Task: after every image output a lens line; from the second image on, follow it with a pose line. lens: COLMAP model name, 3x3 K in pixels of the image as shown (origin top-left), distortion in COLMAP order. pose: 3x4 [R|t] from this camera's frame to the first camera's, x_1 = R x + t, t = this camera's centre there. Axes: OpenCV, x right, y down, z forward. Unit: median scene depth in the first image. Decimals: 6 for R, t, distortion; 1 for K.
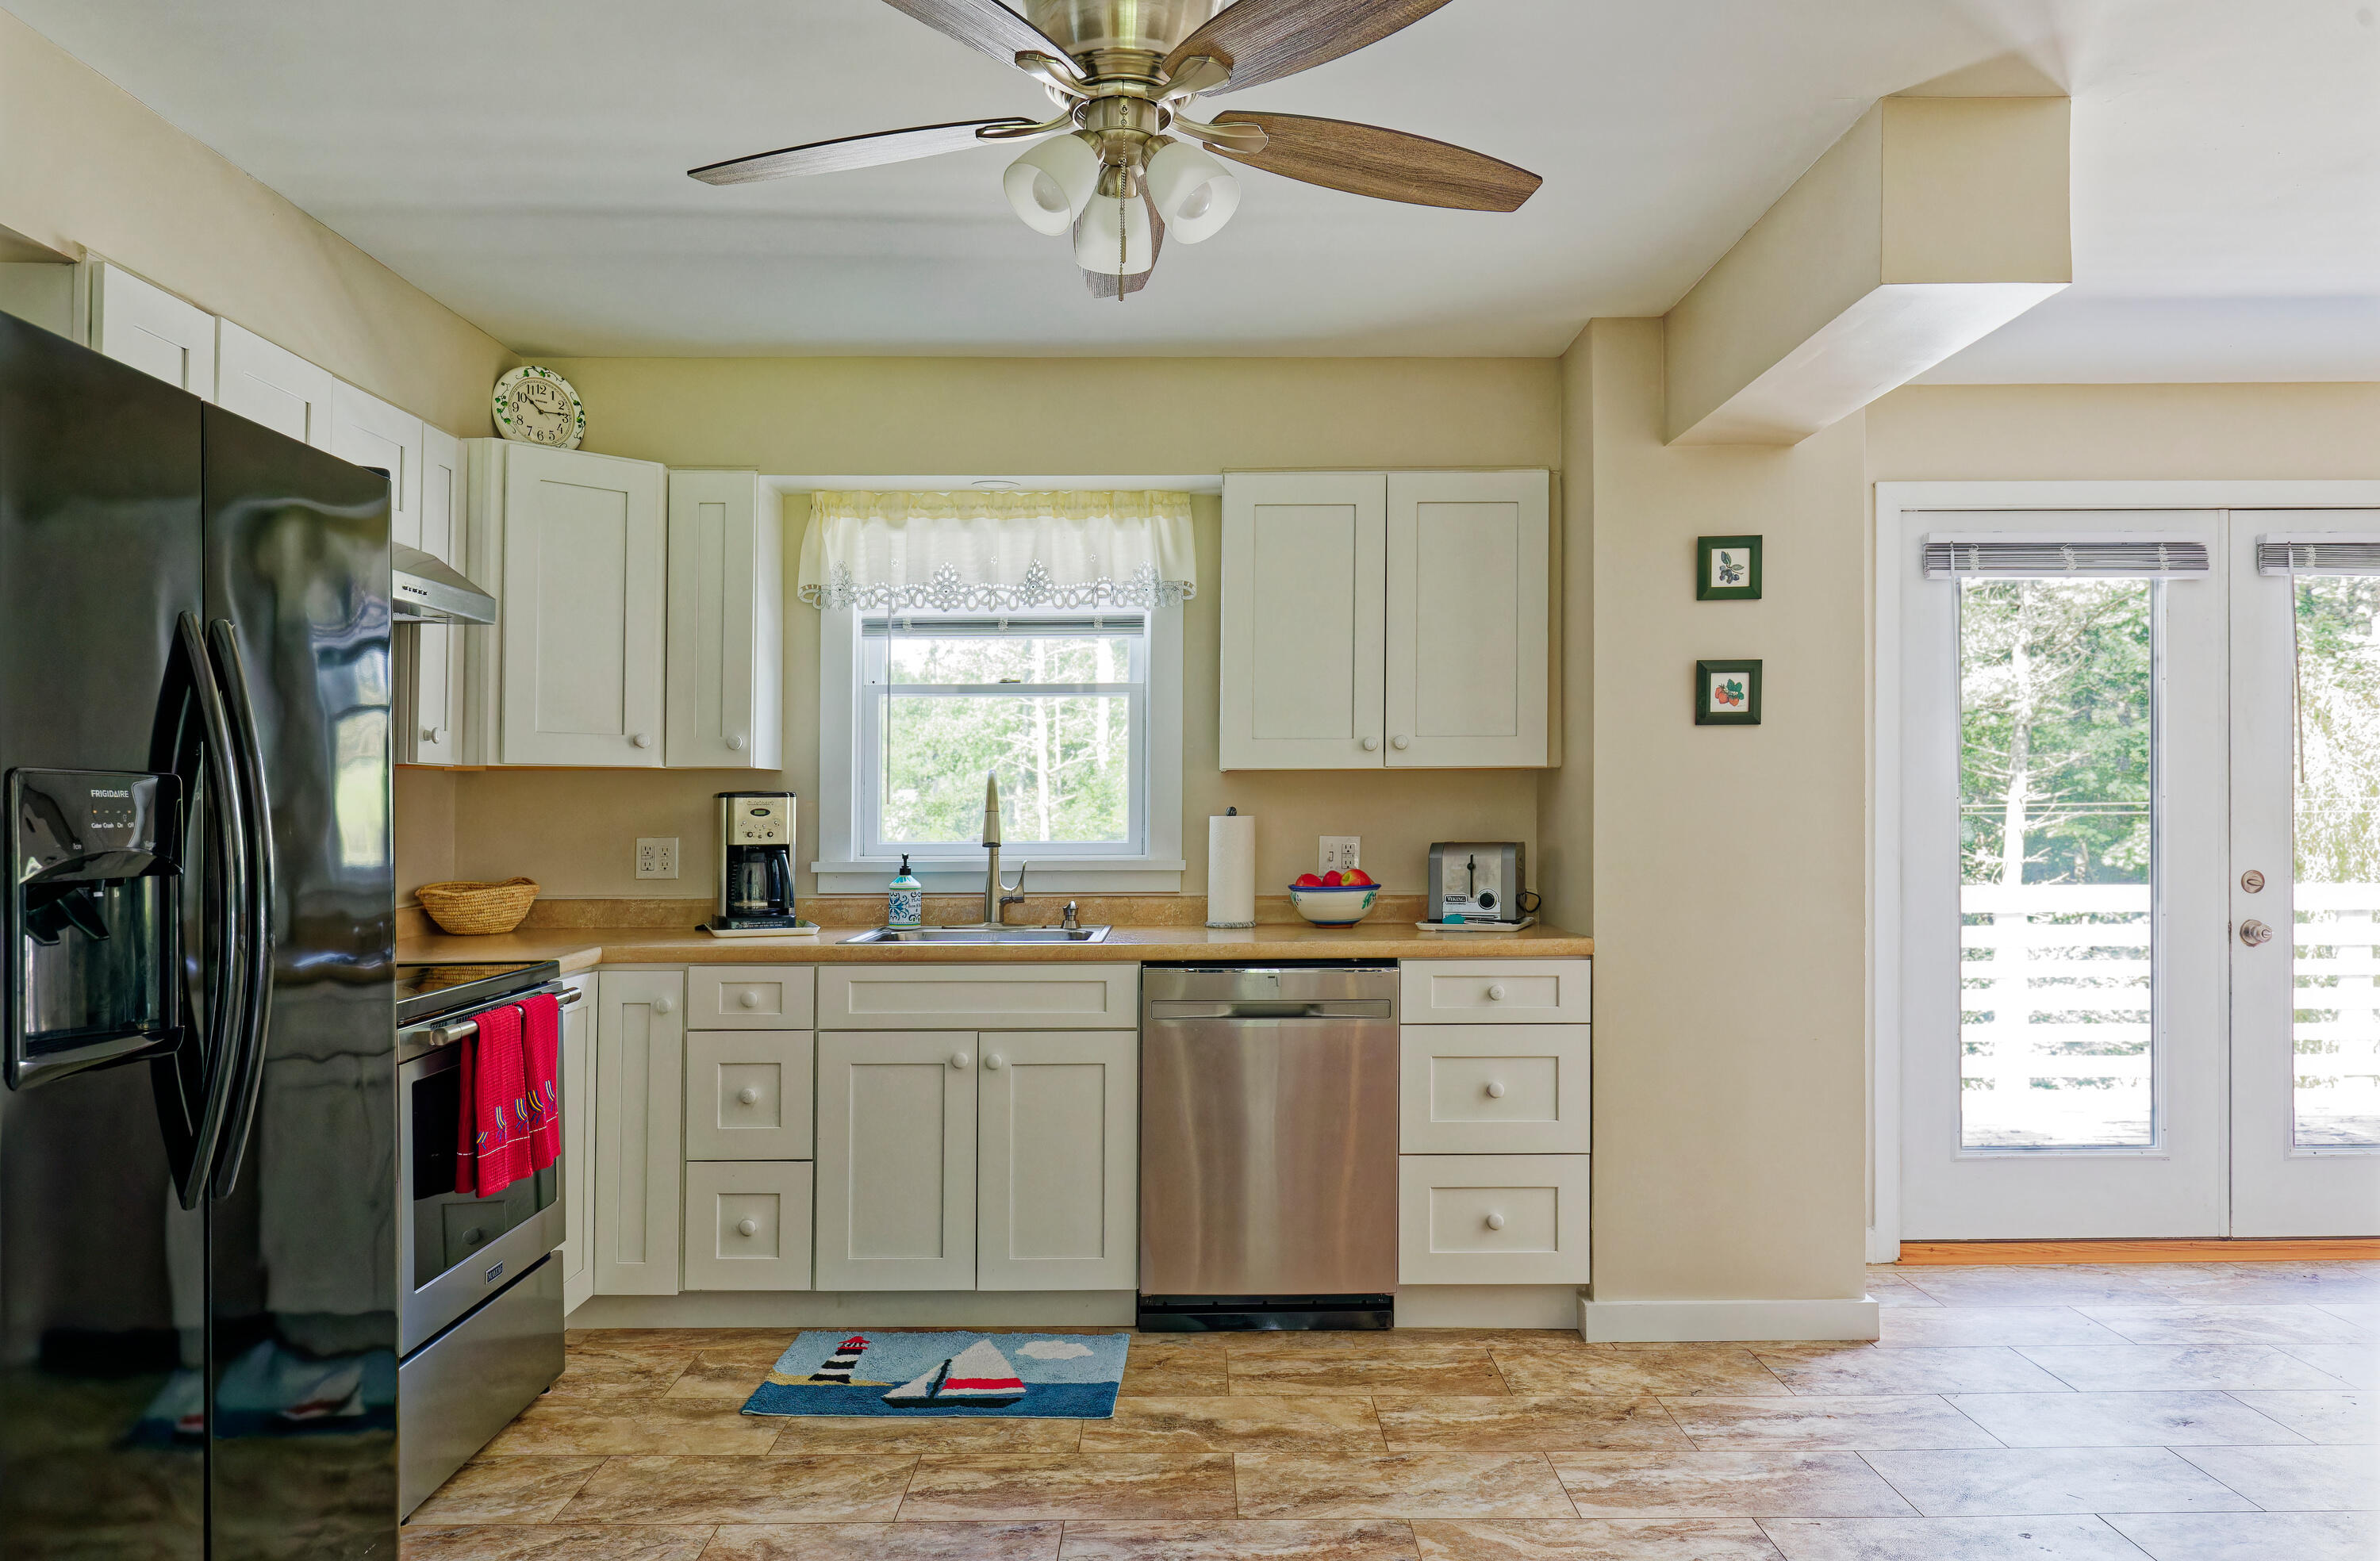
lens RADIAL K [[1675.2, 0, 1190.0], [0, 1675.2, 780.5], [0, 0, 1]] dist [-0.001840, -0.000934]
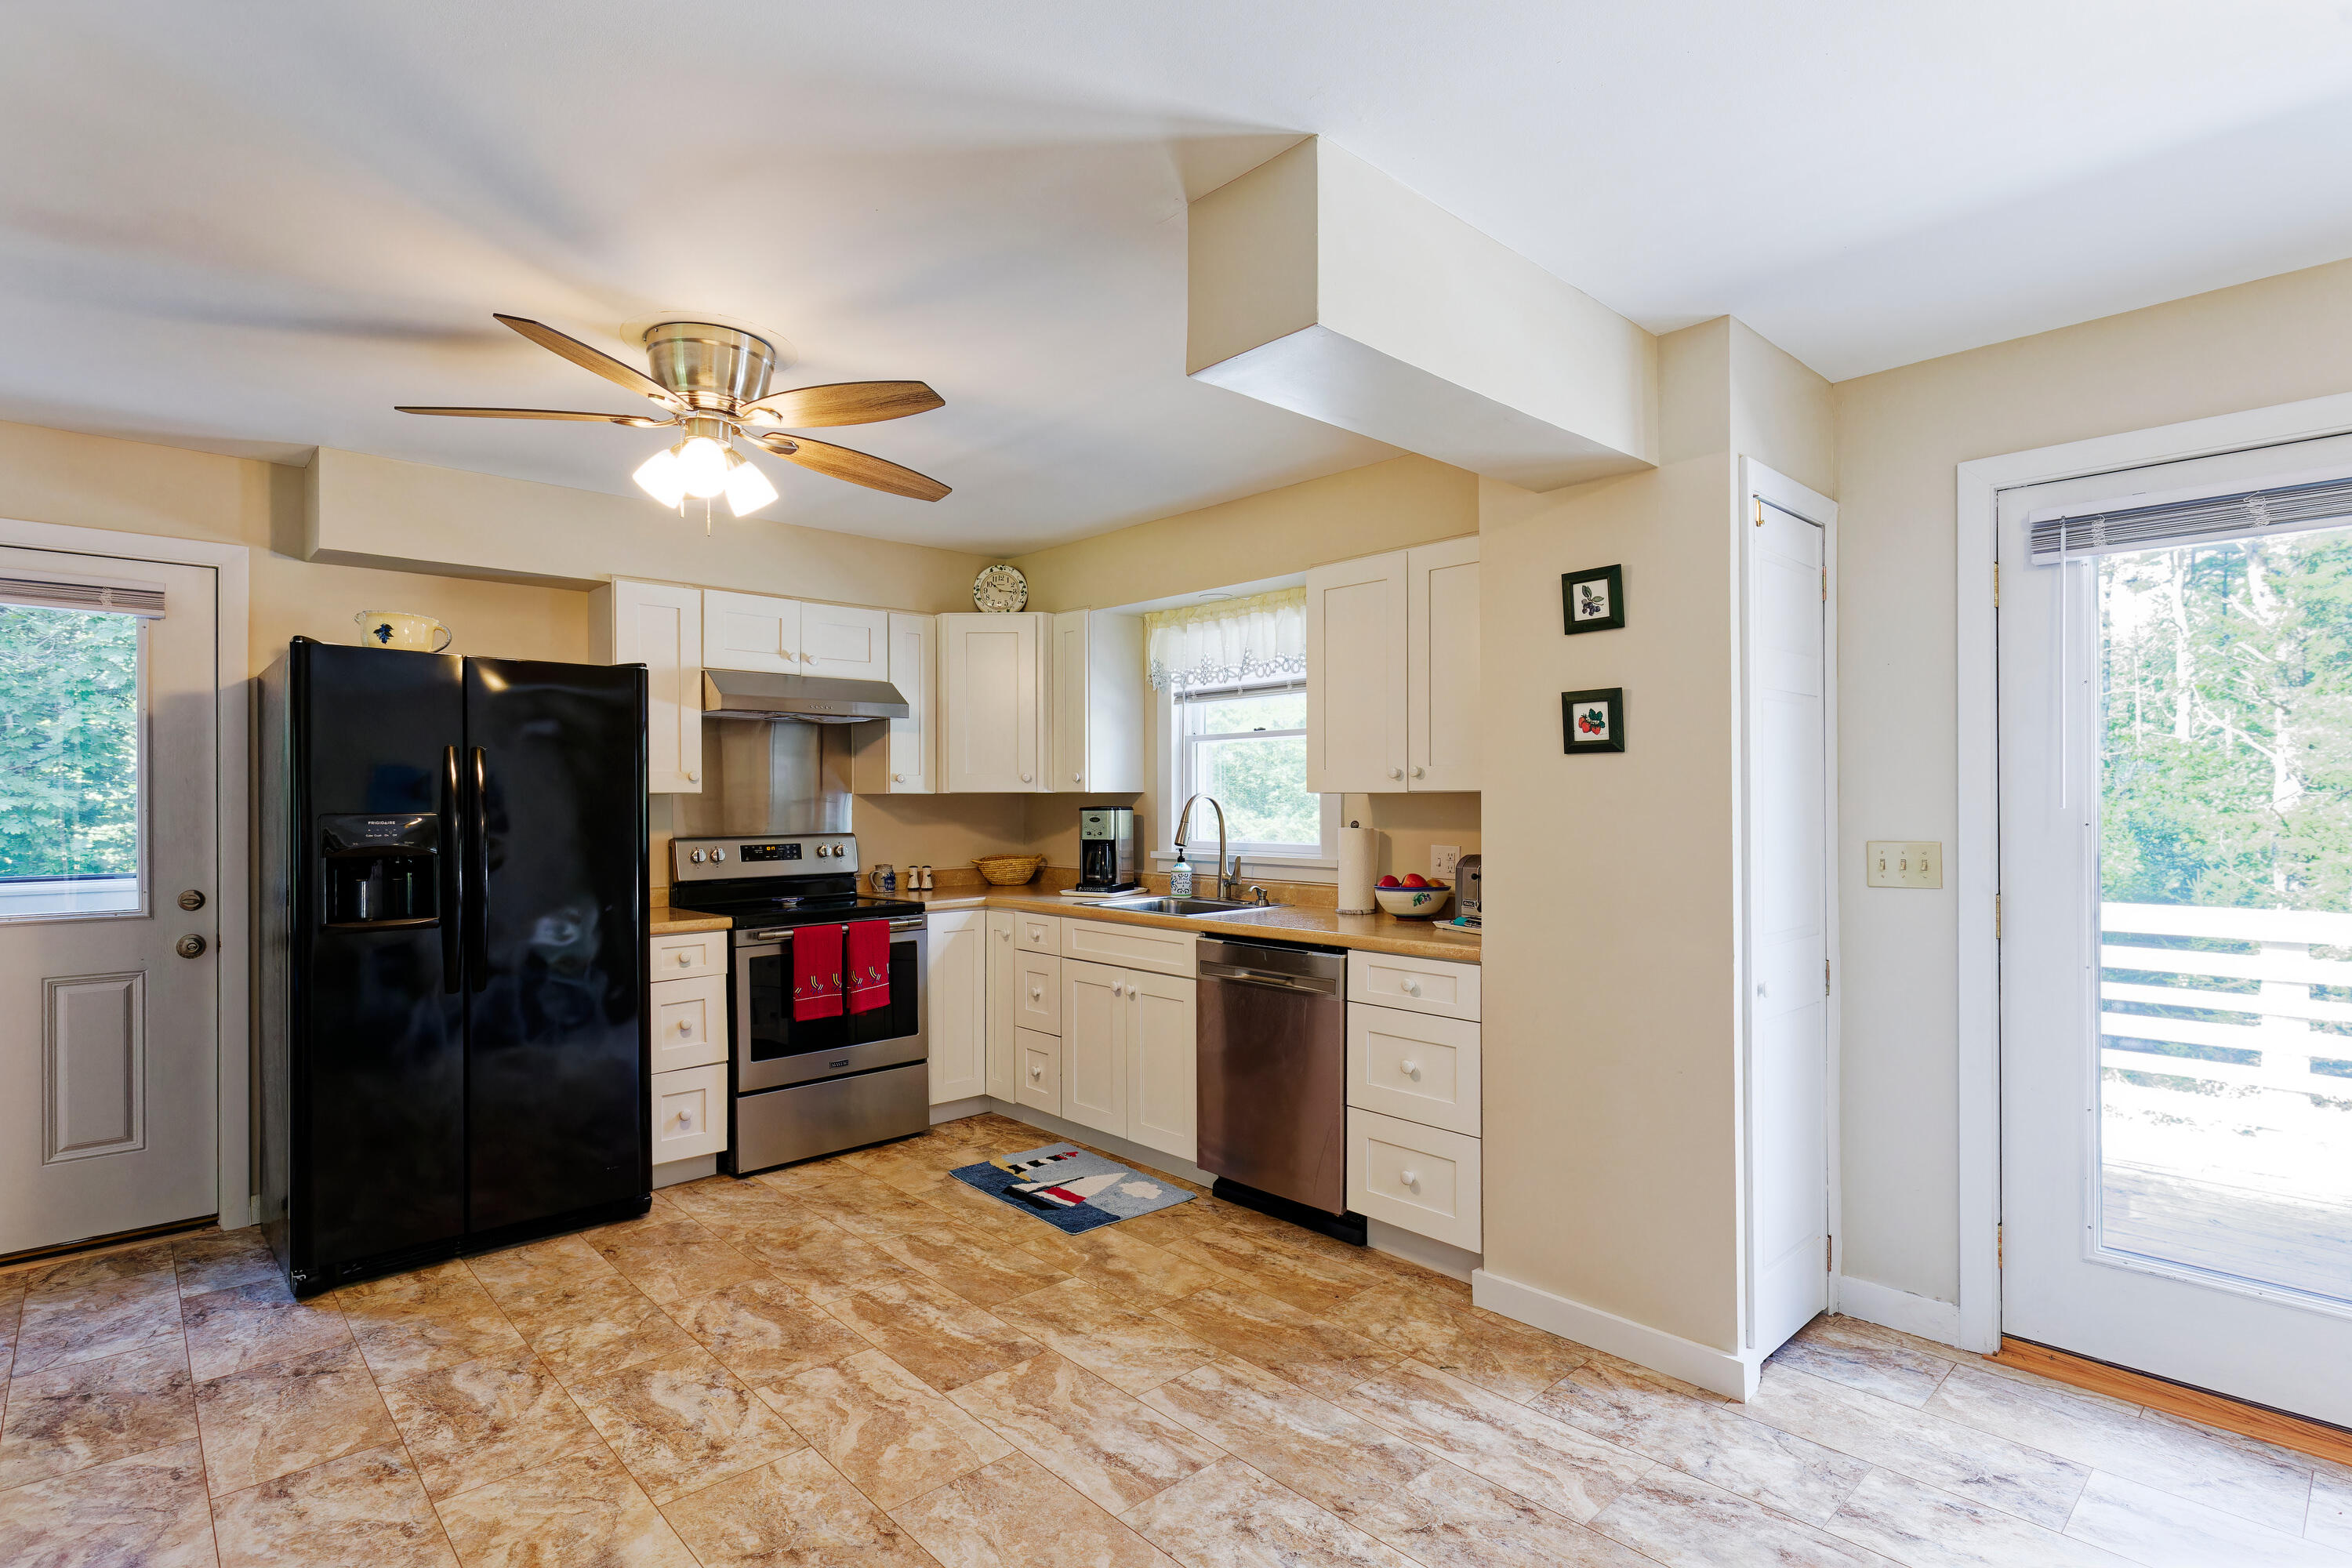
lens RADIAL K [[1170.8, 0, 1176.0], [0, 1170.8, 784.0], [0, 0, 1]] dist [-0.001624, -0.000186]
pose [[0.670308, -0.005966, -0.742059, 0.686904], [0.012135, 0.999922, 0.002923, -0.019277], [0.741984, -0.010964, 0.670328, 0.326584]]
